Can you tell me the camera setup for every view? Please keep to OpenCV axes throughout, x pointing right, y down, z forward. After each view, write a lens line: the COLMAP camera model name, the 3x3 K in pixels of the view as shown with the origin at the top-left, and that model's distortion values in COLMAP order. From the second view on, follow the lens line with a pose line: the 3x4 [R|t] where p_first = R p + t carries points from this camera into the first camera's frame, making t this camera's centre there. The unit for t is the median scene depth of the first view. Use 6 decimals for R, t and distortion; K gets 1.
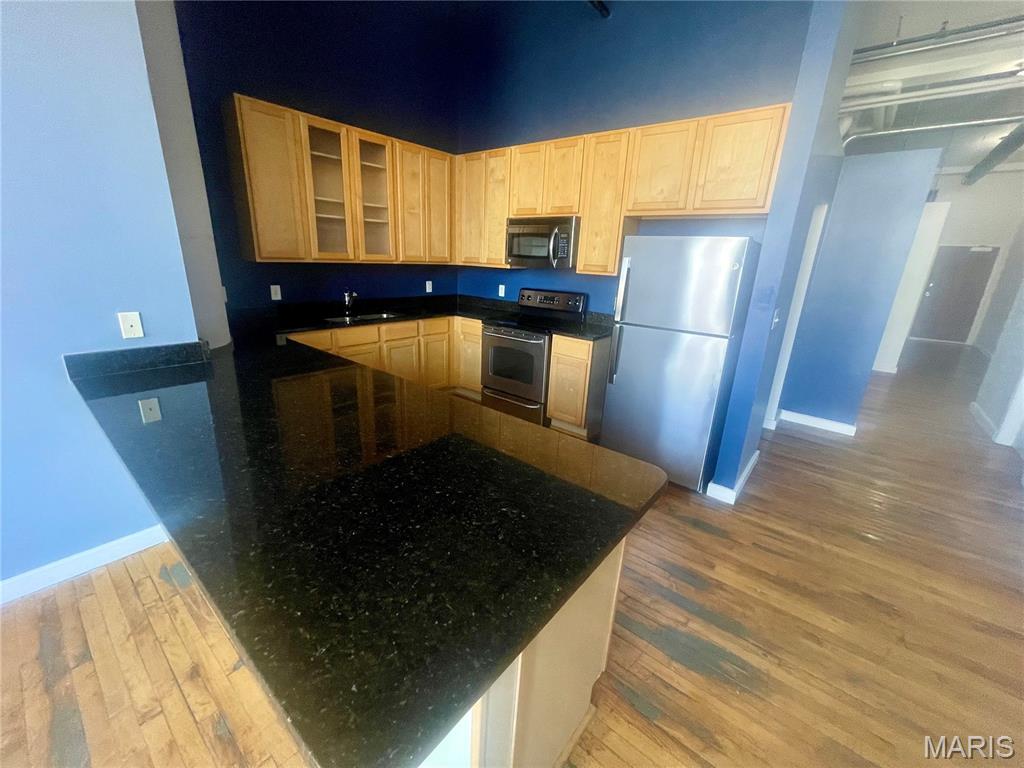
lens RADIAL K [[411.2, 0, 514.0], [0, 411.2, 382.0], [0, 0, 1]] dist [-0.003841, -0.000528]
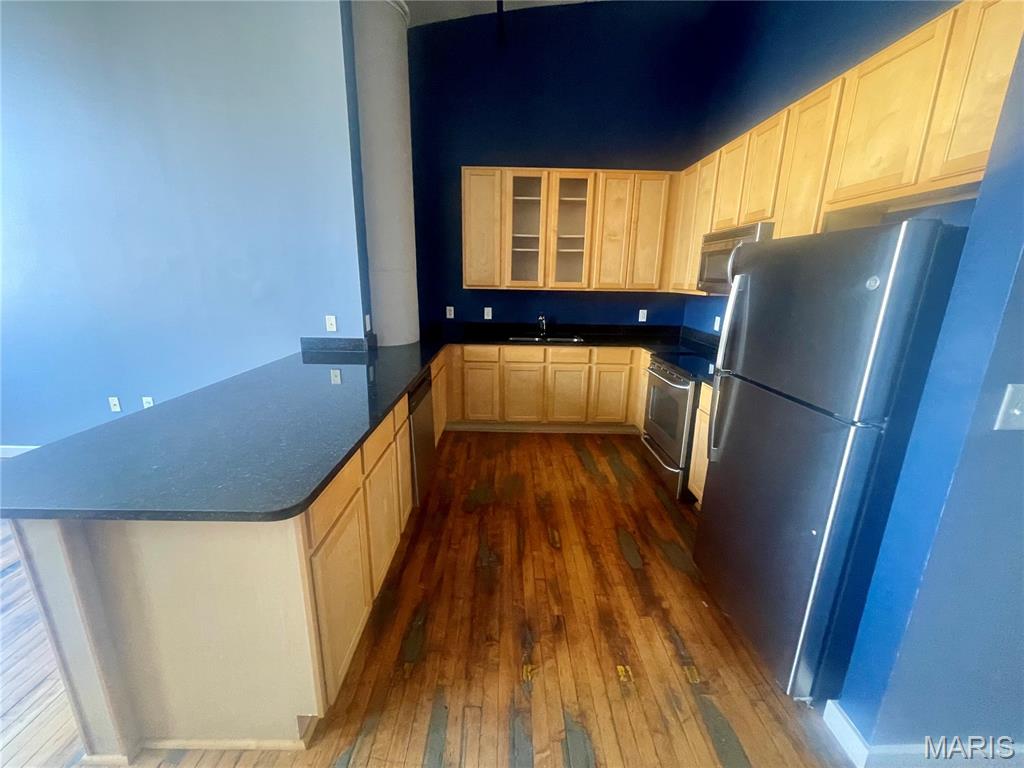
lens RADIAL K [[411.2, 0, 512.8], [0, 411.2, 384.4], [0, 0, 1]] dist [-0.003841, -0.000528]
pose [[0.639916, 0.165704, -0.750366, 0.427435], [-0.217554, 0.975590, 0.029909, -0.056240], [0.737006, 0.144105, 0.660346, 0.244934]]
